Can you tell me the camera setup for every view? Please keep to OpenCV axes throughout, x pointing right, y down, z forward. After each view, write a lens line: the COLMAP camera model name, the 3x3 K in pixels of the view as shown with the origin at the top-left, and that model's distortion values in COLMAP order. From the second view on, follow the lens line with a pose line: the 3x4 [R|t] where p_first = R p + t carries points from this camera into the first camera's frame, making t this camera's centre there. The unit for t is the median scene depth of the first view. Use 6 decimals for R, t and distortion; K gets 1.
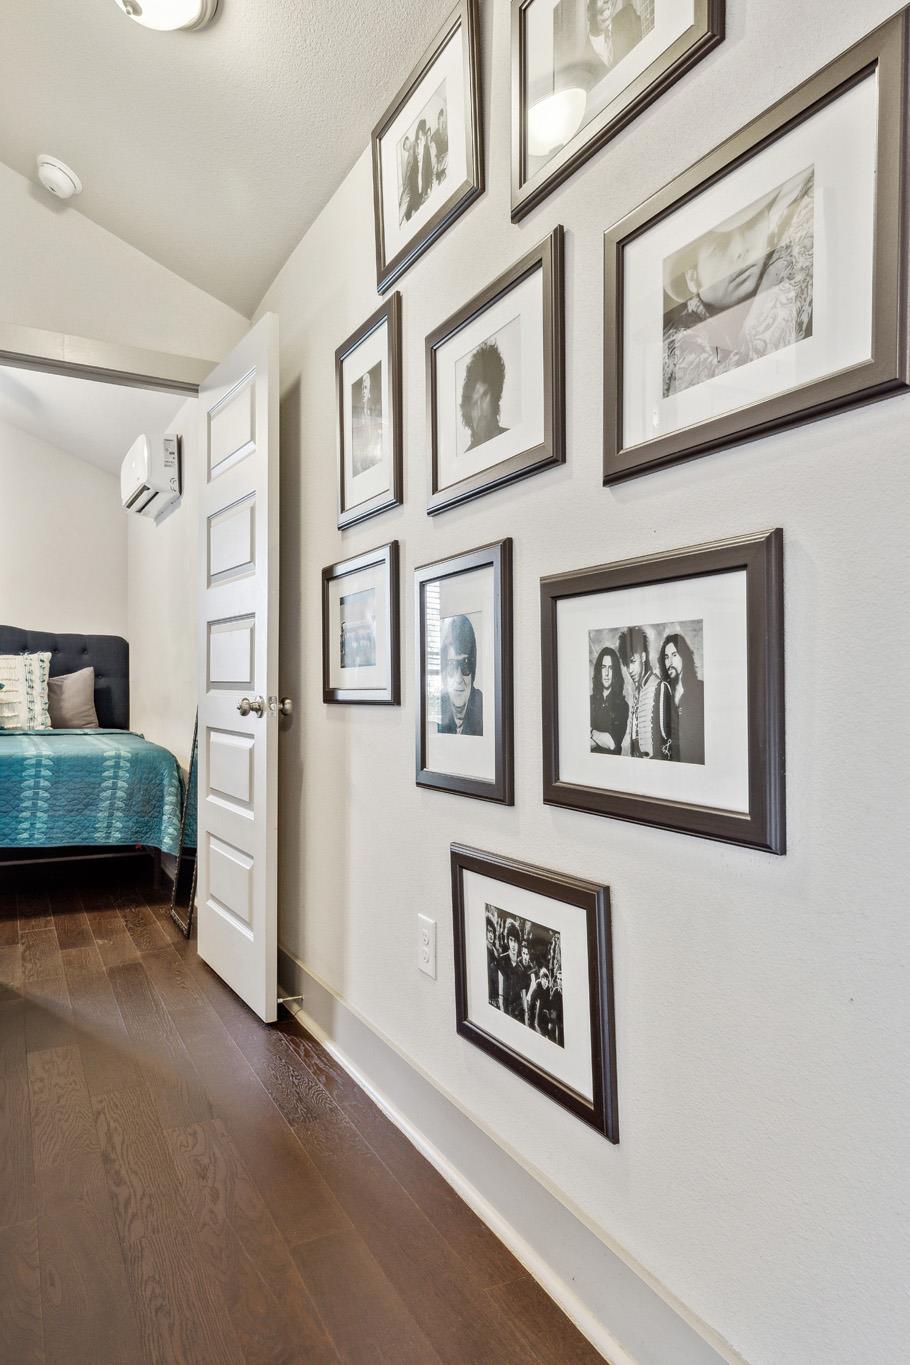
lens RADIAL K [[873.7, 0, 455.0], [0, 873.7, 682.5], [0, 0, 1]] dist [-0.002985, -0.000565]
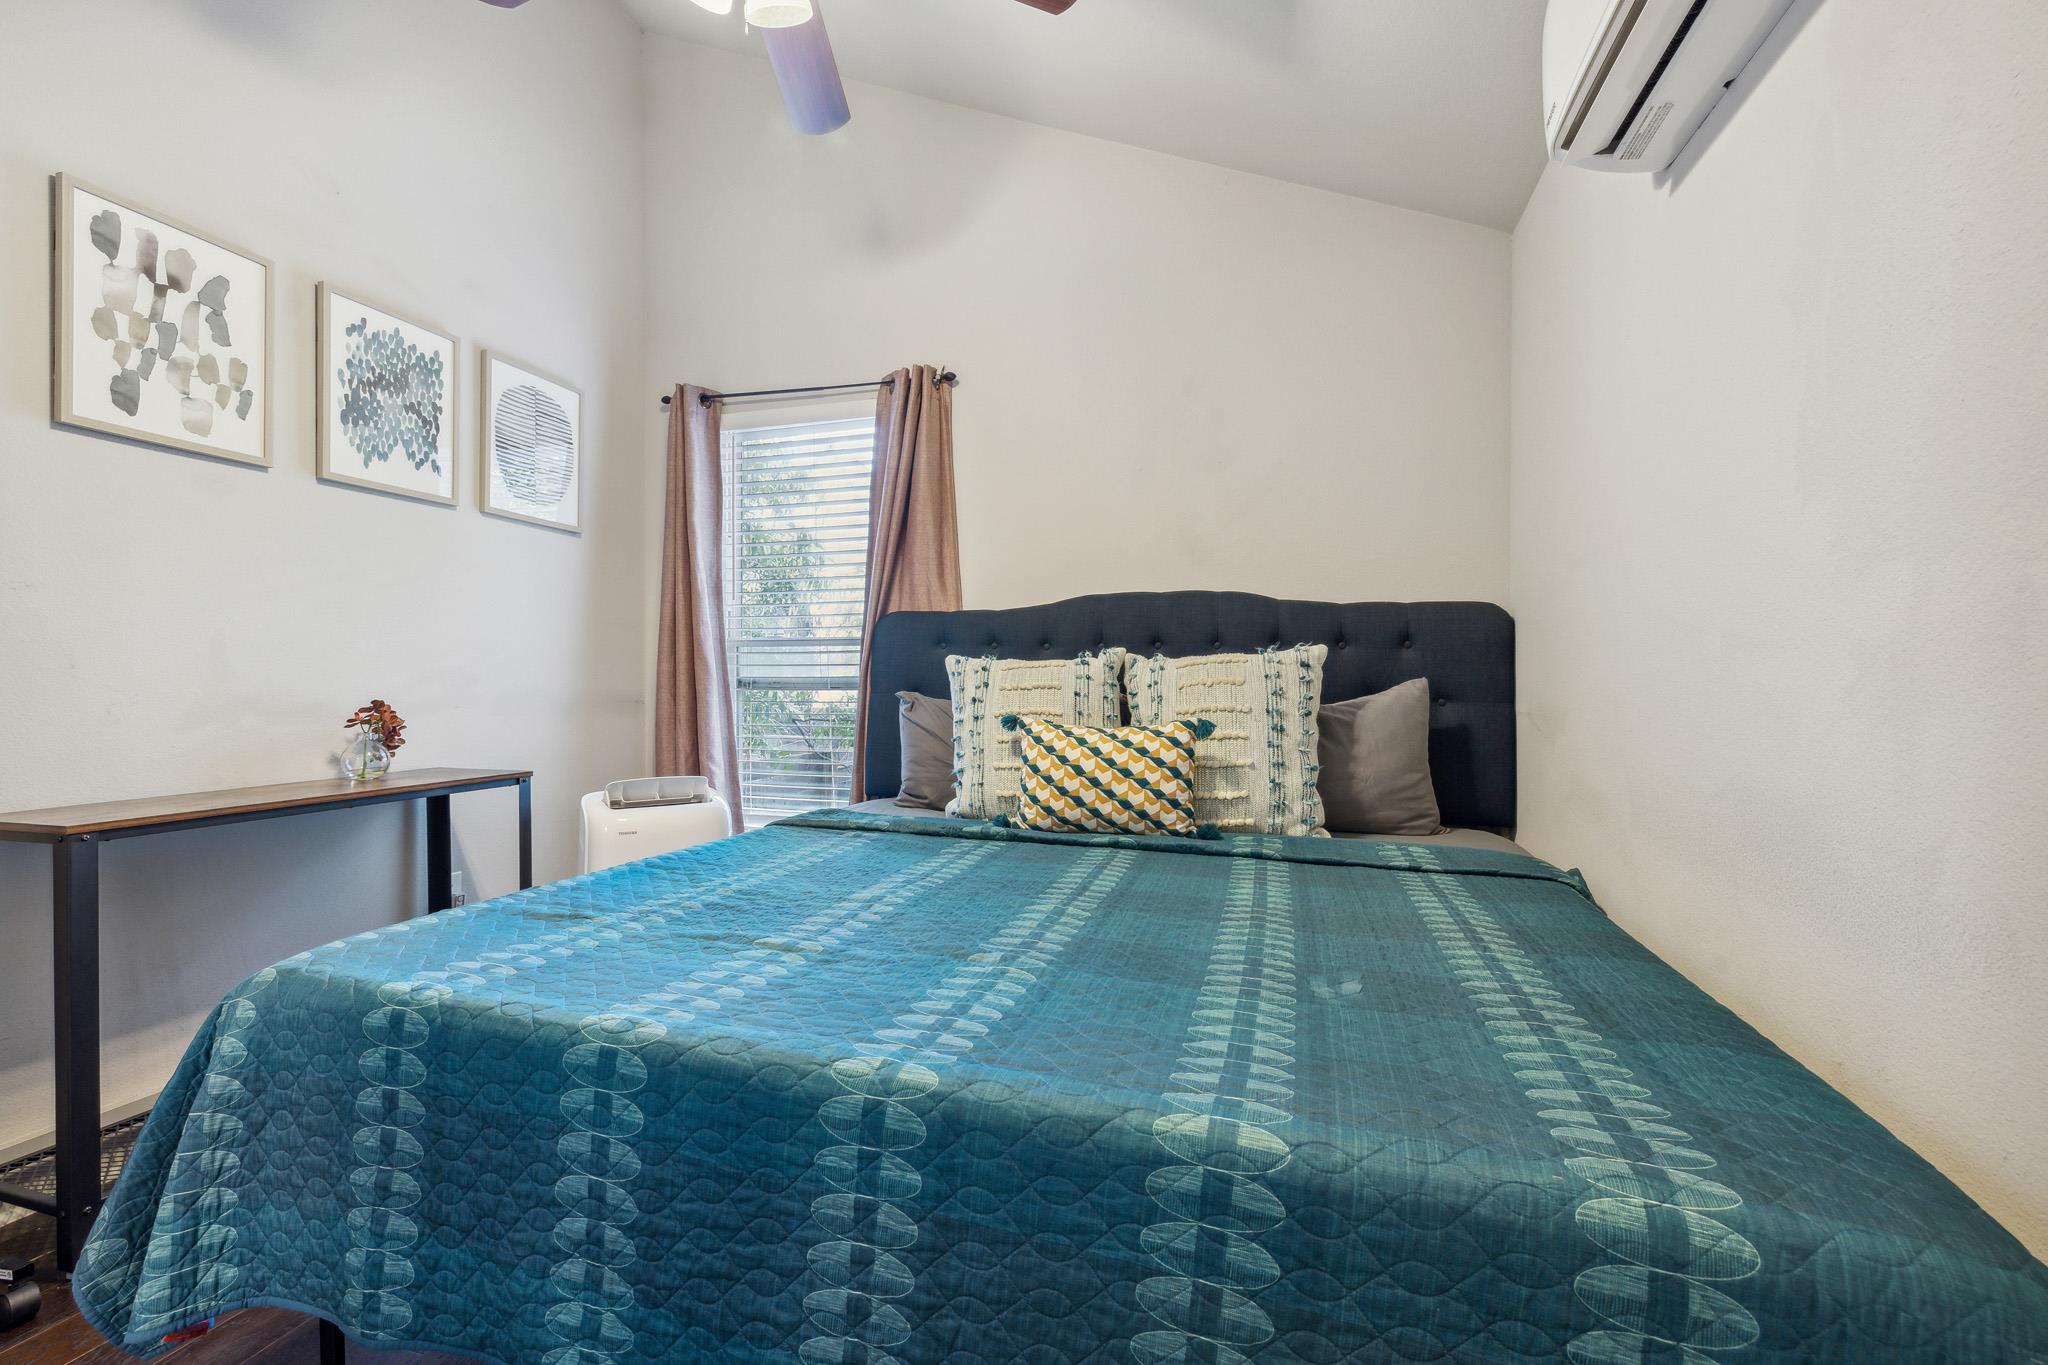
lens RADIAL K [[827.2, 0, 1018.7], [0, 827.2, 679.8], [0, 0, 1]] dist [-0.000241, 0.000120]
pose [[0.684193, -0.003932, -0.729291, -0.278918], [0.001721, 0.999991, -0.003777, -0.016611], [0.729299, 0.001330, 0.684193, 0.630855]]
